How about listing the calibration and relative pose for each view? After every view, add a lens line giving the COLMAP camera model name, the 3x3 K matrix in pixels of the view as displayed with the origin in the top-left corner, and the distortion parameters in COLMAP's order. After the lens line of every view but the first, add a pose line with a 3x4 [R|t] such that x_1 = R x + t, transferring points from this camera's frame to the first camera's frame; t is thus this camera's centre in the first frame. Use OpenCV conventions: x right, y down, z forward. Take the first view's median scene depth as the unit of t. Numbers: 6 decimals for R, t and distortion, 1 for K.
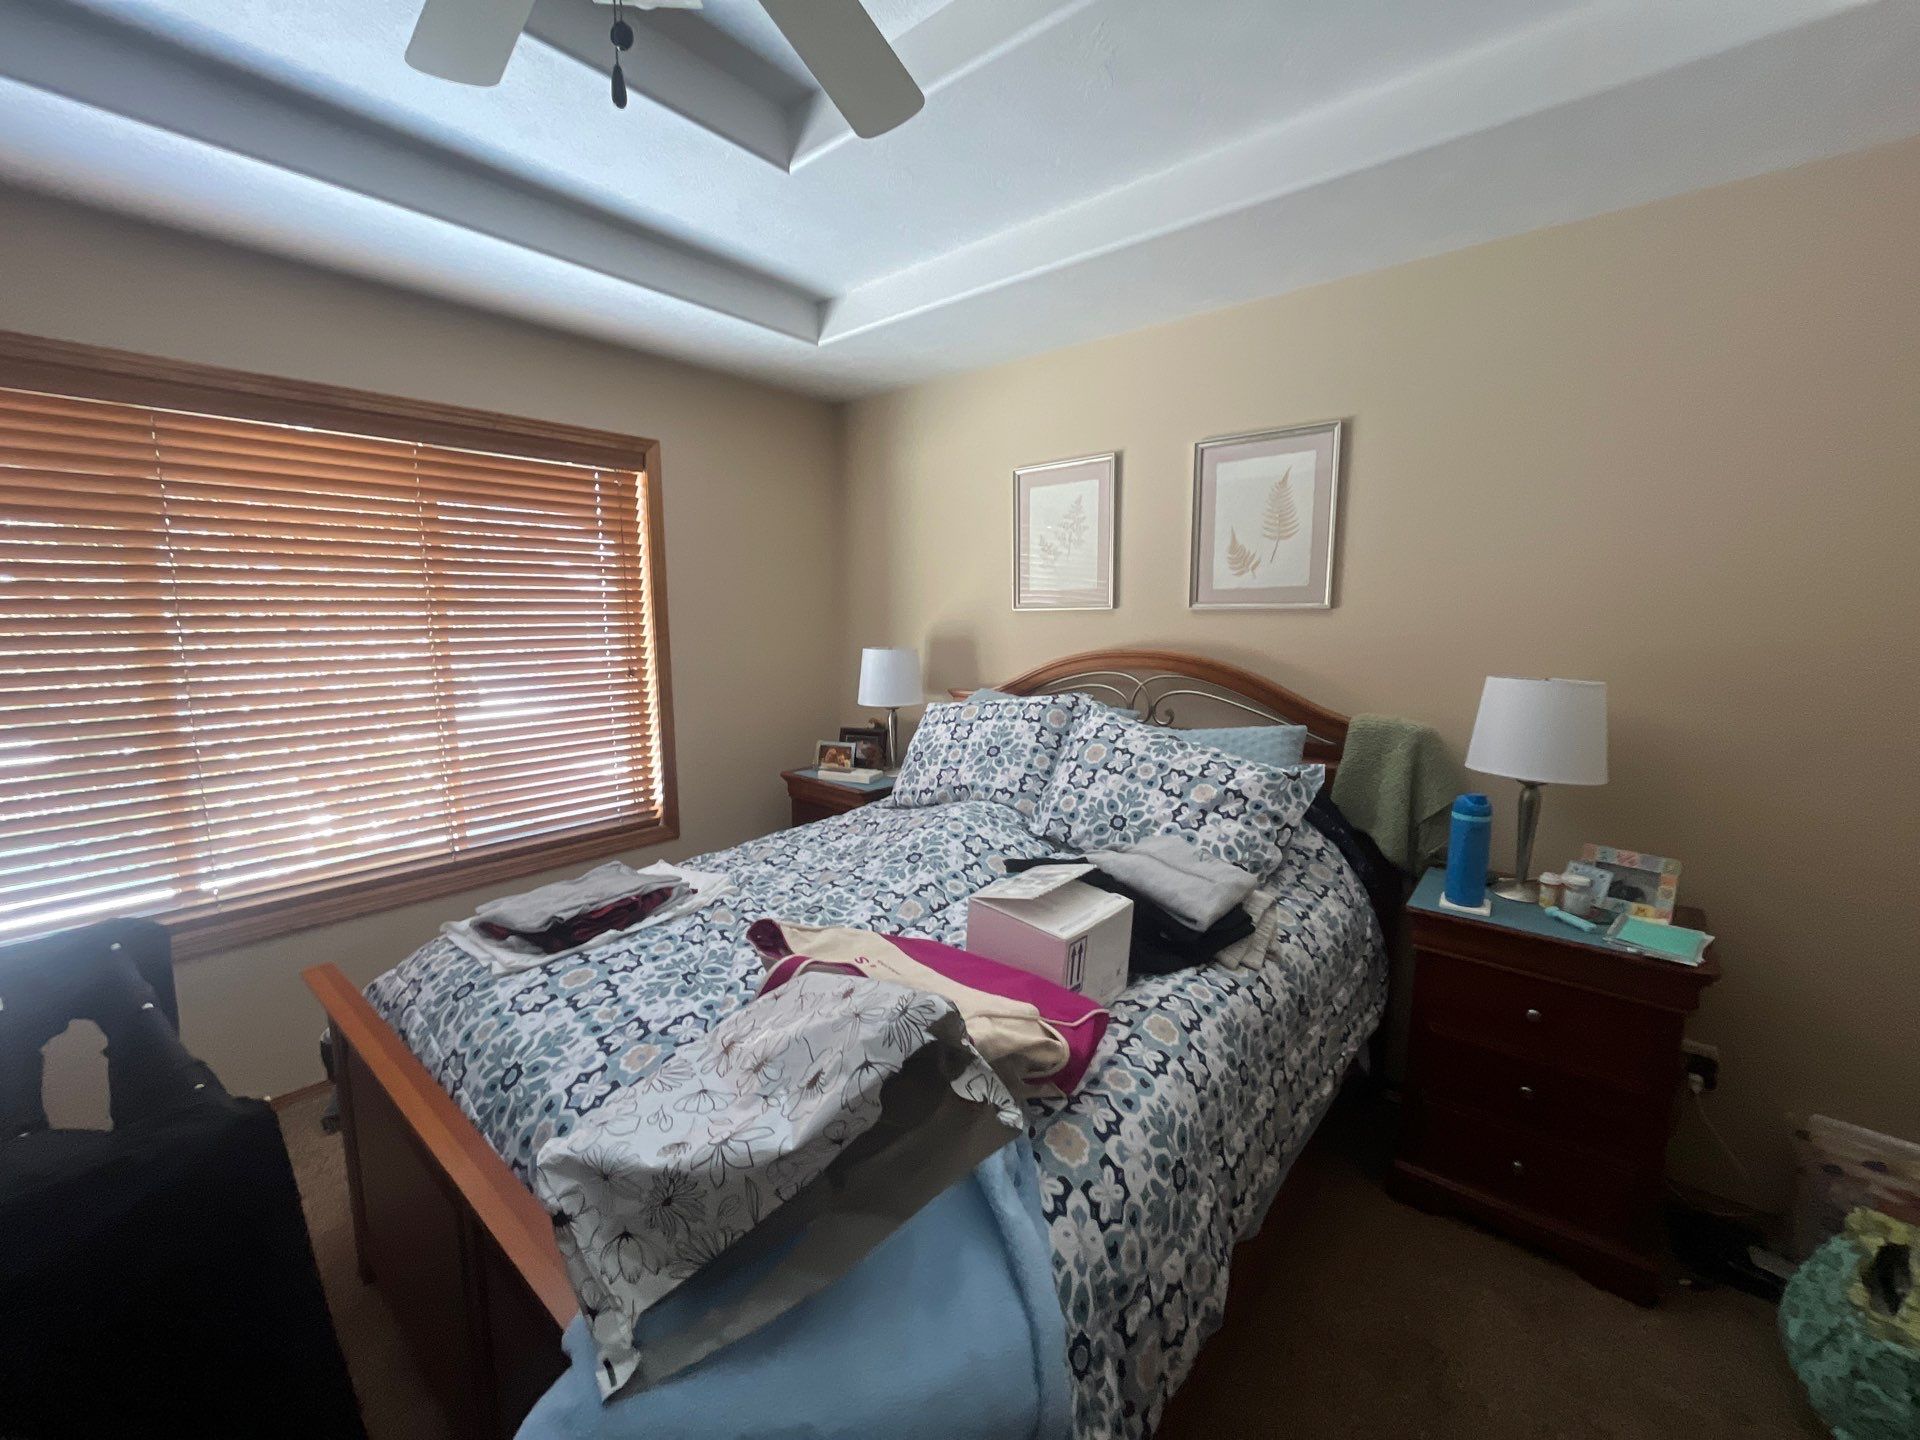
lens RADIAL K [[770.2, 0, 950.8], [0, 770.2, 712.6], [0, 0, 1]] dist [-0.003388, -0.000212]
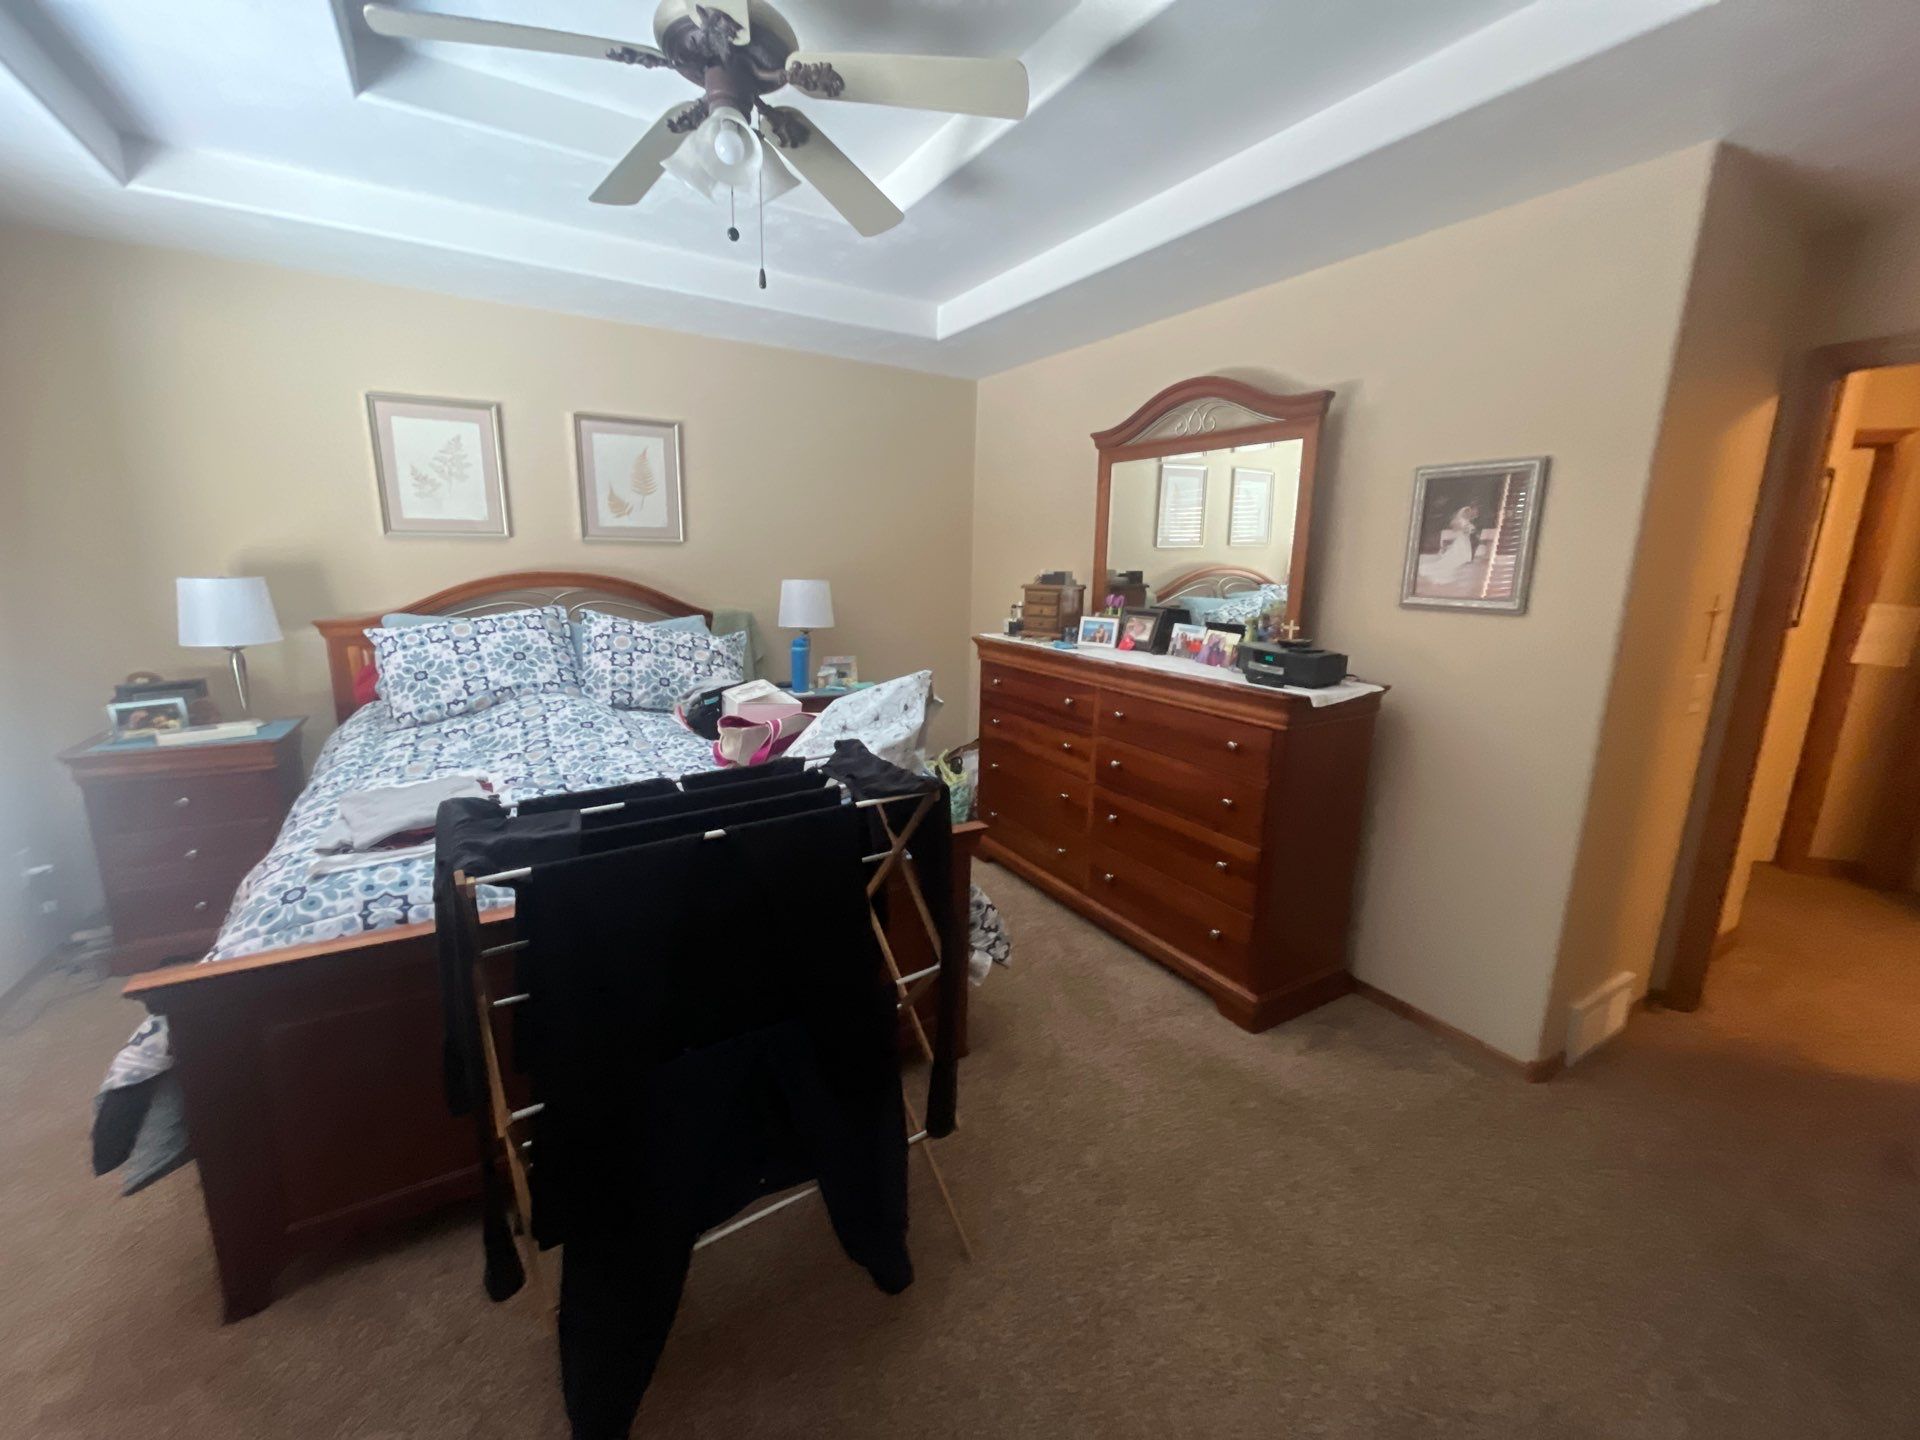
lens RADIAL K [[770.2, 0, 950.8], [0, 770.2, 712.6], [0, 0, 1]] dist [-0.003388, -0.000212]
pose [[0.321457, -0.181079, 0.929449, -0.817080], [0.104471, 0.982336, 0.155250, 0.019286], [-0.941143, 0.047194, 0.334696, -0.034780]]
